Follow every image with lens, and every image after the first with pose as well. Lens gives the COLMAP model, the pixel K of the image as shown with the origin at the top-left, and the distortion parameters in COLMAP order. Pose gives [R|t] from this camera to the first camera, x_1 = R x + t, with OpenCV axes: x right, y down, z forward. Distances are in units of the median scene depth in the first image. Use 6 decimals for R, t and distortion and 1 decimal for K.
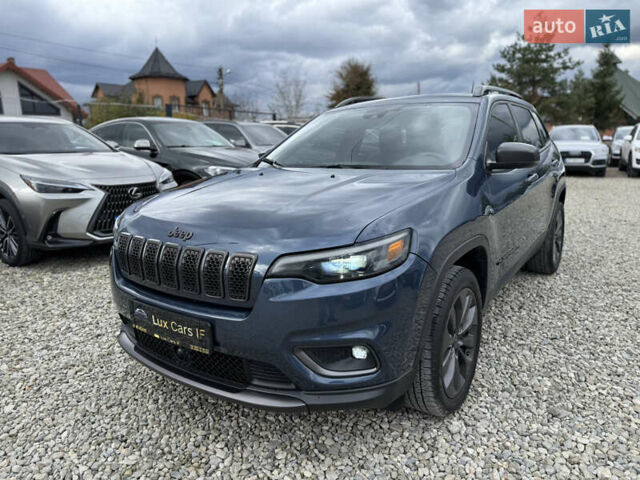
lens RADIAL K [[460.5, 0, 315.1], [0, 460.5, 237.9], [0, 0, 1]] dist [0.044949, -0.057190]
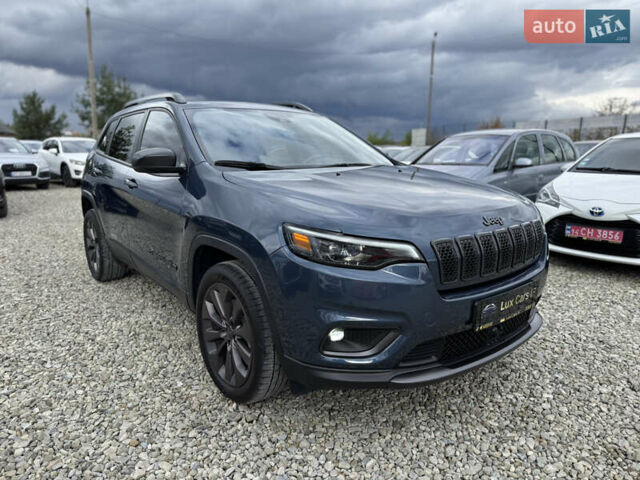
lens RADIAL K [[459.1, 0, 319.2], [0, 459.1, 241.4], [0, 0, 1]] dist [0.044805, -0.054601]
pose [[0.262450, -0.169981, 0.949856, -0.212359], [0.194513, 0.973475, 0.120463, -0.025089], [-0.945137, 0.153144, 0.288552, 0.160001]]
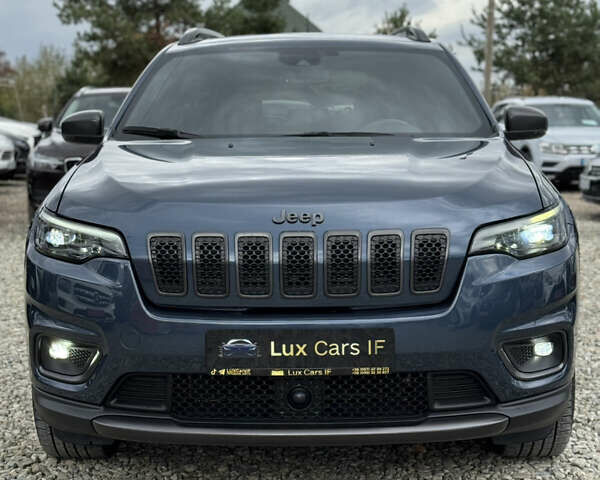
lens RADIAL K [[1133.2, 0, 291.7], [0, 1133.2, 257.1], [0, 0, 1]] dist [0.083208, 0.417248]
pose [[0.821990, -0.052344, 0.567091, -0.185279], [0.106800, 0.992269, -0.063216, 0.022941], [-0.559398, 0.112528, 0.821225, -0.053079]]
